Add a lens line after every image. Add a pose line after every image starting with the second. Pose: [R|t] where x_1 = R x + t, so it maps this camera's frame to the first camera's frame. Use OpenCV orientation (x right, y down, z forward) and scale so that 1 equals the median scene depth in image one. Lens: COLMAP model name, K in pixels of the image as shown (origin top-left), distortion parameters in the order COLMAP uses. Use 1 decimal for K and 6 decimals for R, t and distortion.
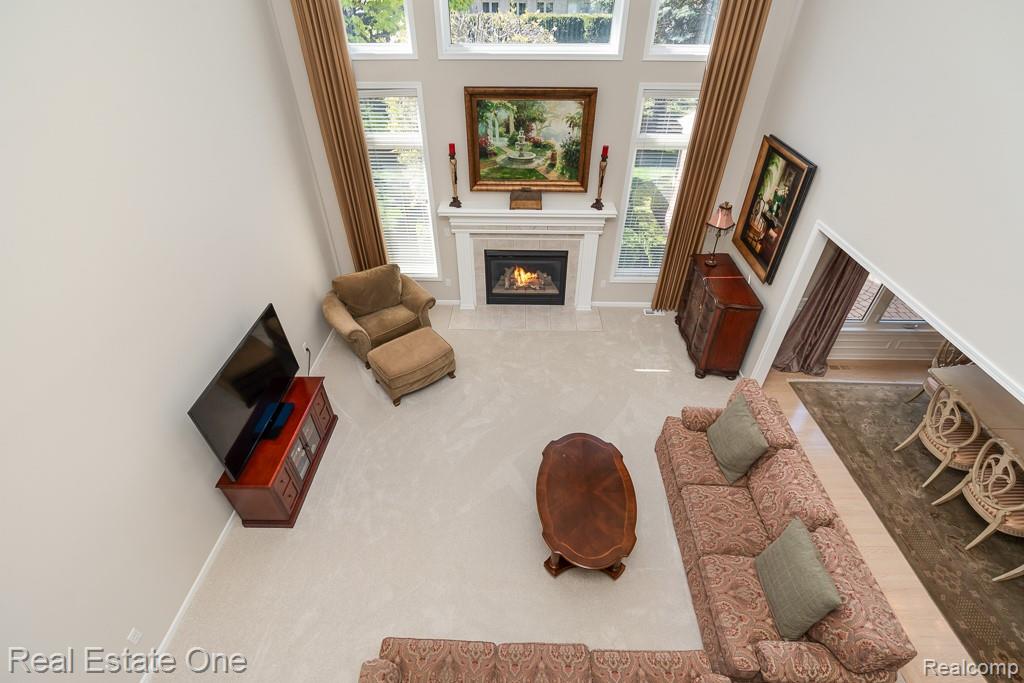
lens RADIAL K [[473.8, 0, 516.9], [0, 473.8, 343.7], [0, 0, 1]] dist [0.002980, -0.001249]
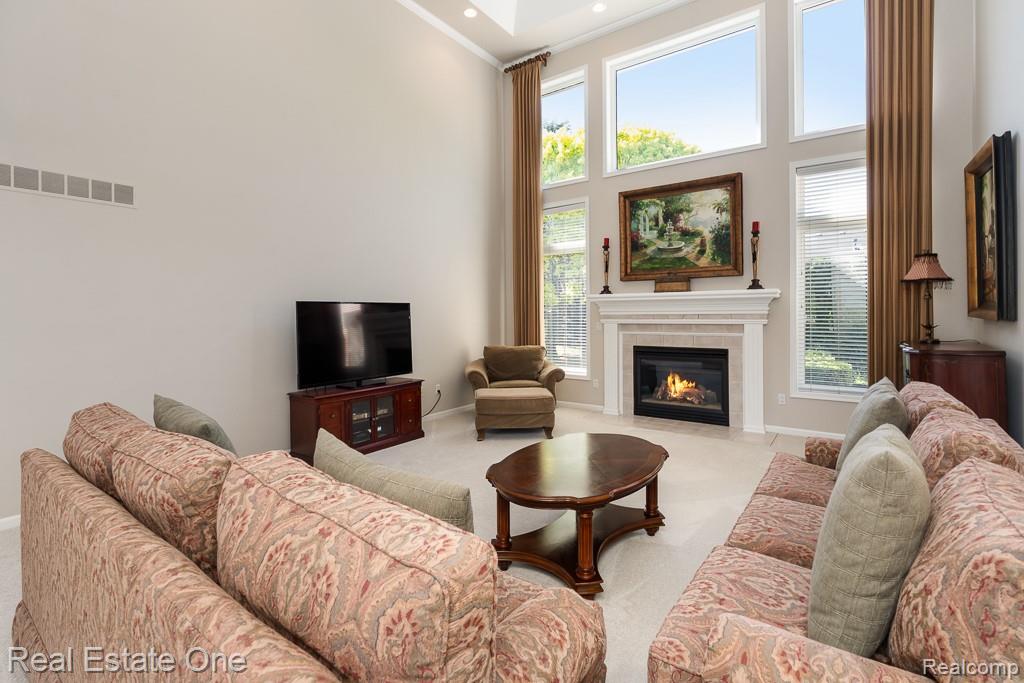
lens RADIAL K [[473.8, 0, 516.7], [0, 473.8, 313.8], [0, 0, 1]] dist [0.002980, -0.001249]
pose [[0.822339, -0.011834, -0.568875, 0.324473], [-0.347697, 0.780955, -0.518860, 0.378503], [0.450406, 0.624475, 0.638095, 0.285321]]
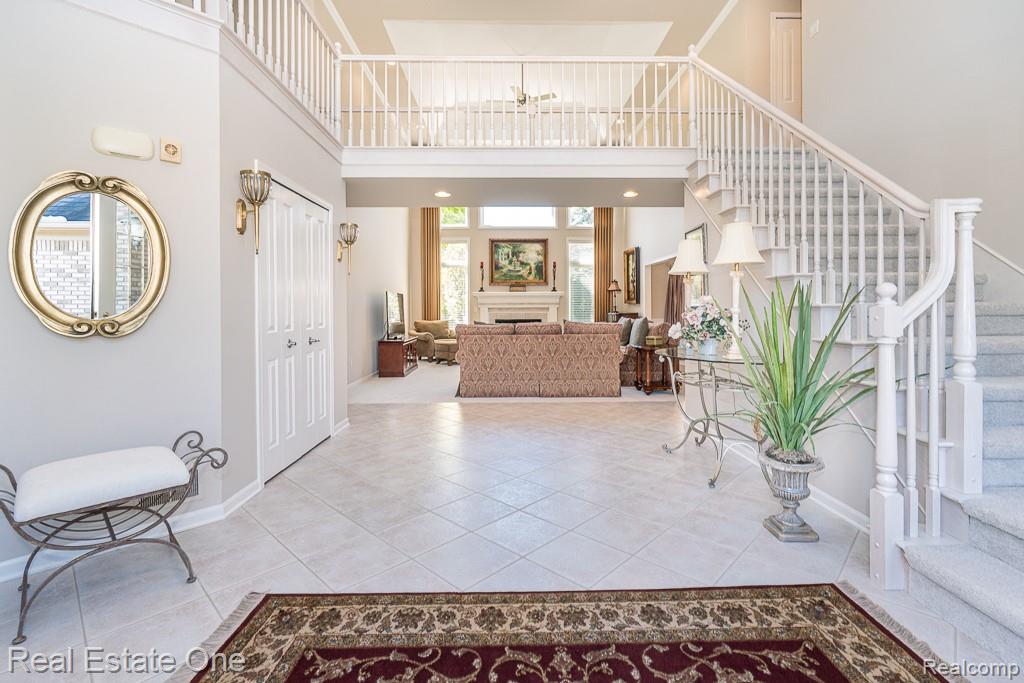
lens RADIAL K [[473.8, 0, 520.3], [0, 473.8, 312.1], [0, 0, 1]] dist [0.002980, -0.001249]
pose [[0.999322, -0.009308, 0.035618, -0.043201], [0.029665, 0.776517, -0.629397, 1.067732], [-0.021799, 0.630027, 0.776267, -0.493353]]
